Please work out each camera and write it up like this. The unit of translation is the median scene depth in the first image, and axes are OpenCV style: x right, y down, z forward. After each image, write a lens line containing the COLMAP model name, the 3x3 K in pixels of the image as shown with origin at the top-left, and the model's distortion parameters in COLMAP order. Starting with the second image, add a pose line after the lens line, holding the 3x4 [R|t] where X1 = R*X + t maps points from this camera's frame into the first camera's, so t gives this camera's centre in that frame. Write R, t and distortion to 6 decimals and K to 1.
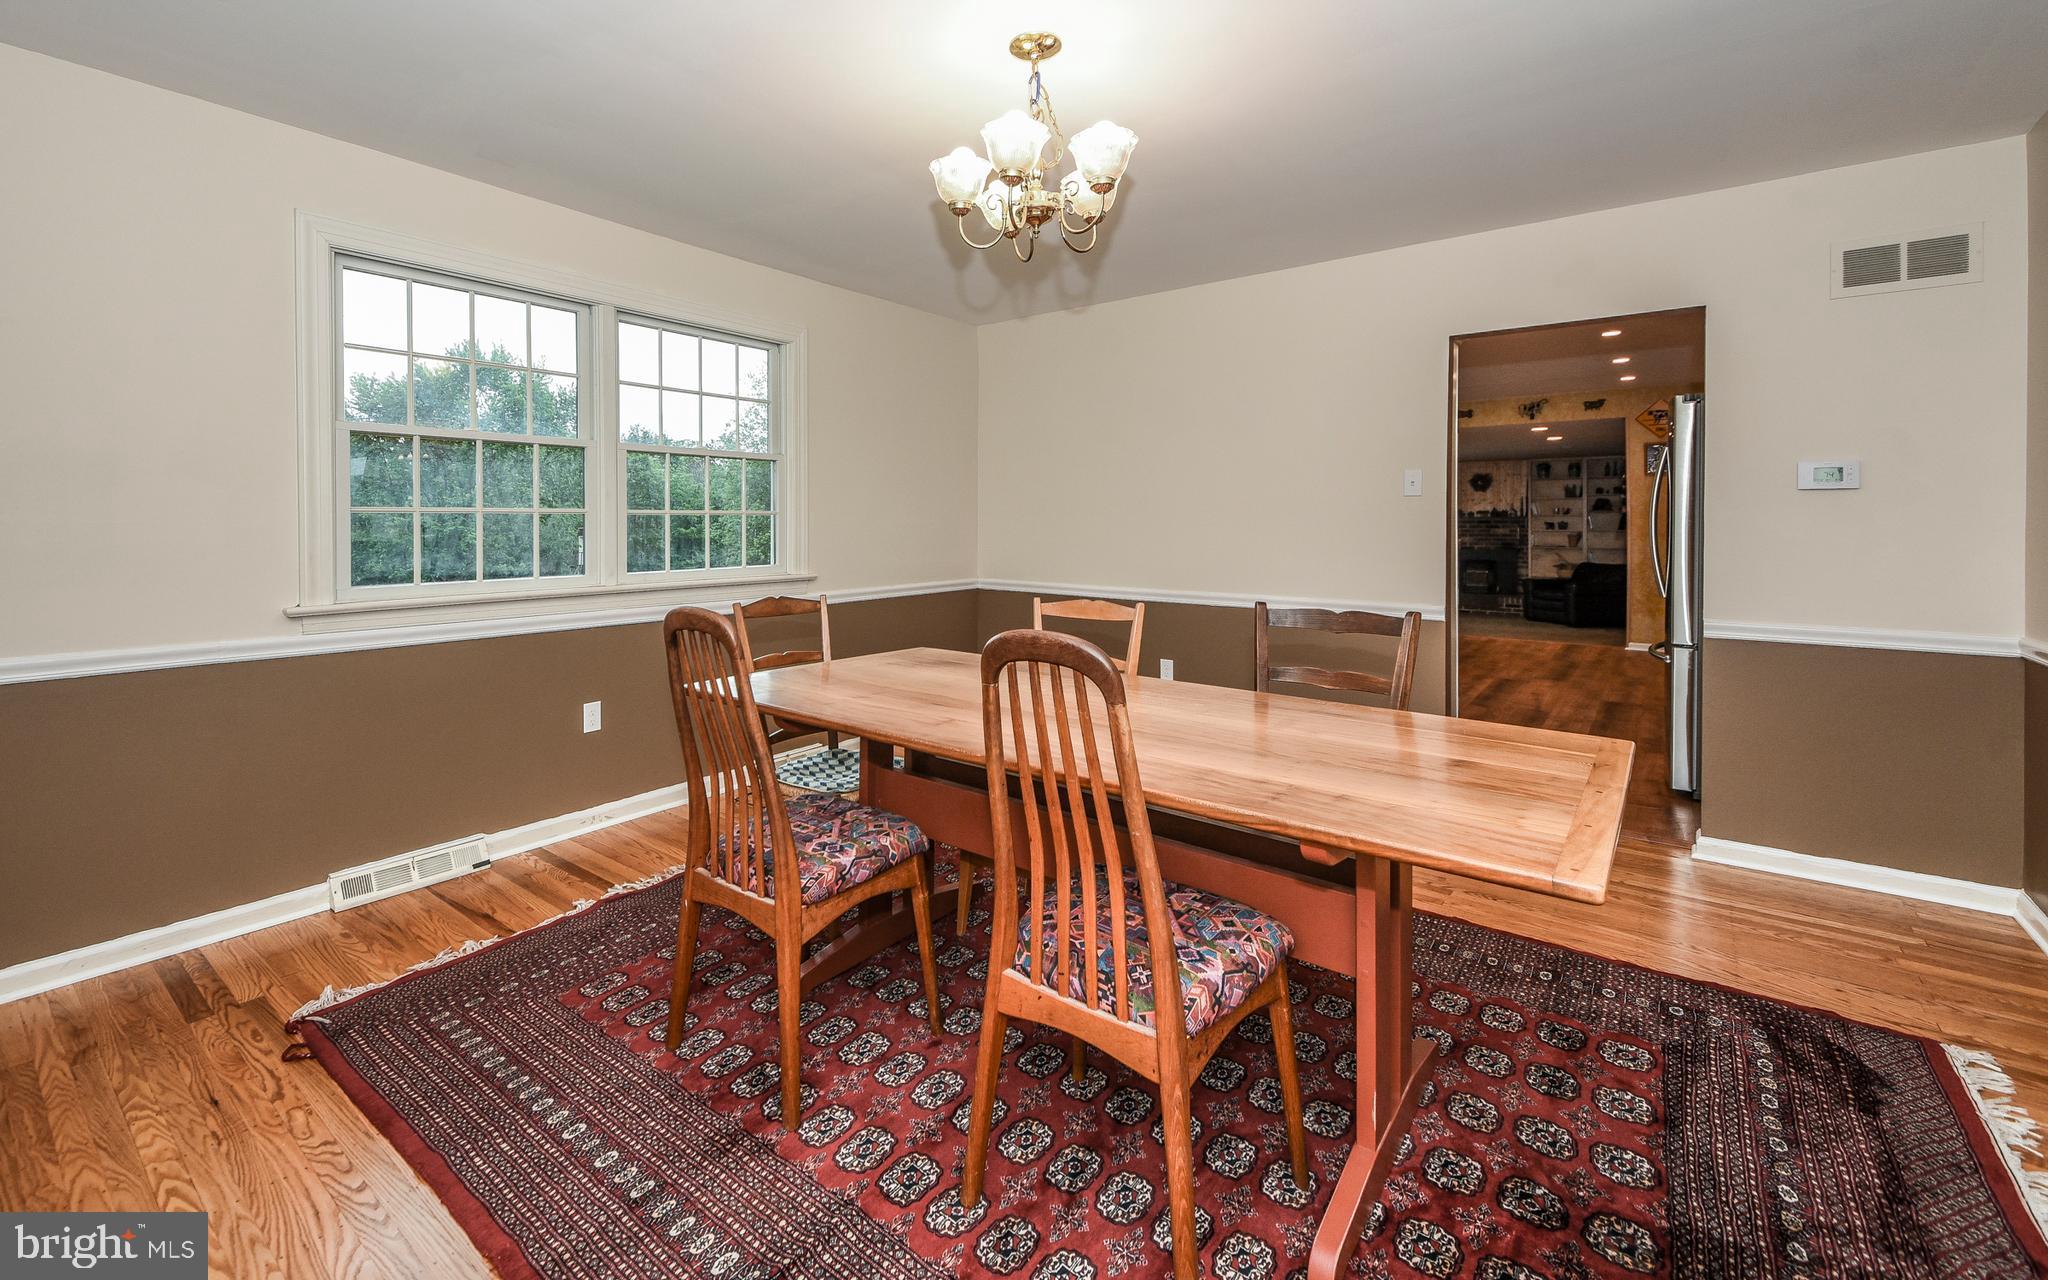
lens RADIAL K [[804.4, 0, 1041.0], [0, 804.4, 530.4], [0, 0, 1]] dist [0.043645, -0.002676]
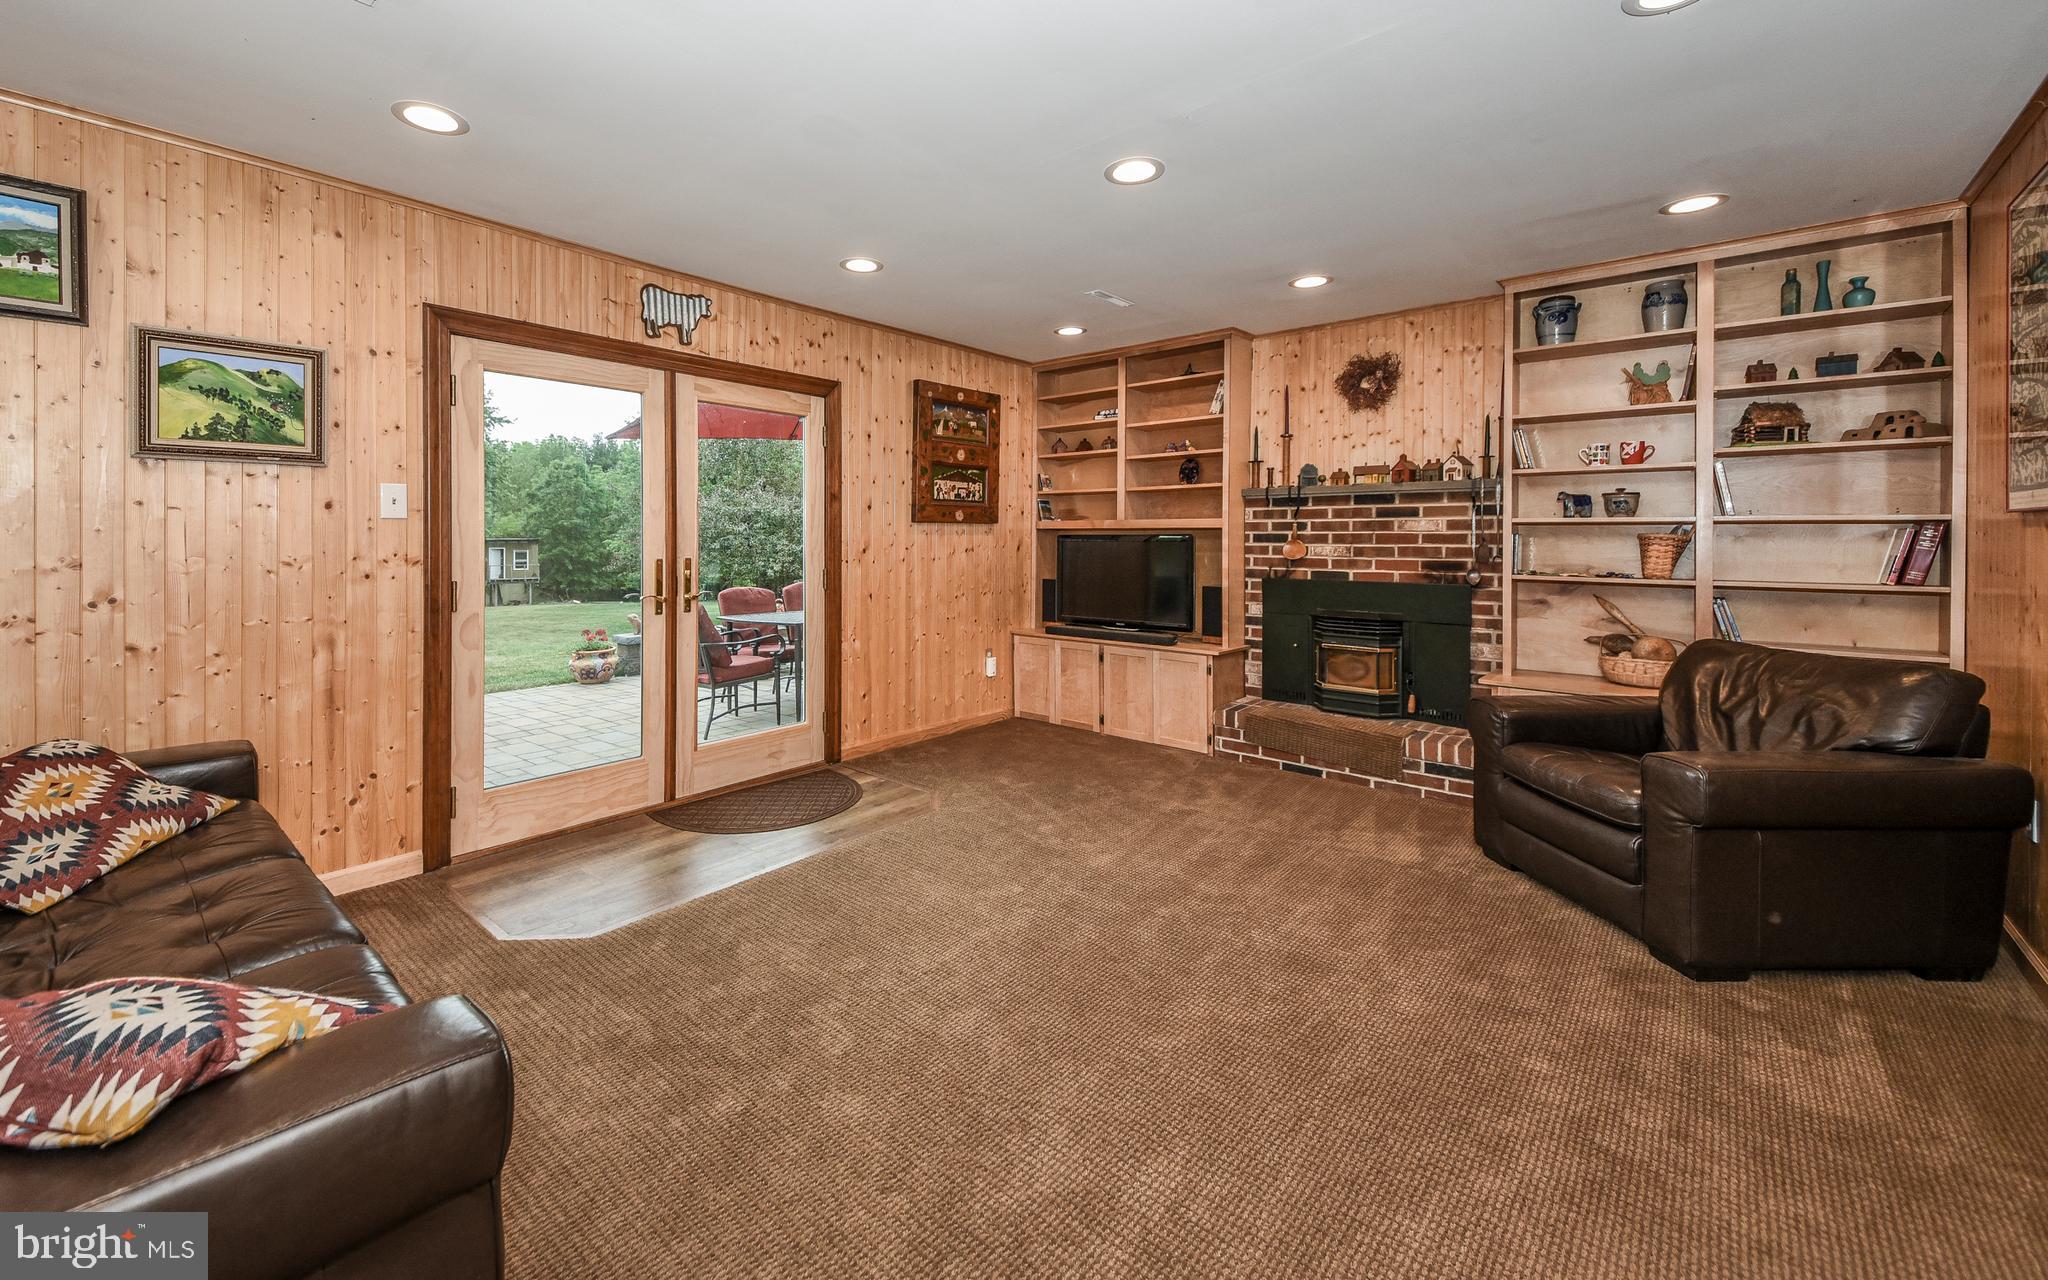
lens RADIAL K [[804.4, 0, 1022.1], [0, 804.4, 547.9], [0, 0, 1]] dist [0.043645, -0.002676]
pose [[0.998938, -0.004269, -0.045878, 0.427069], [0.004703, 0.999945, 0.009359, 0.006132], [0.045835, -0.009564, 0.998903, 0.680581]]
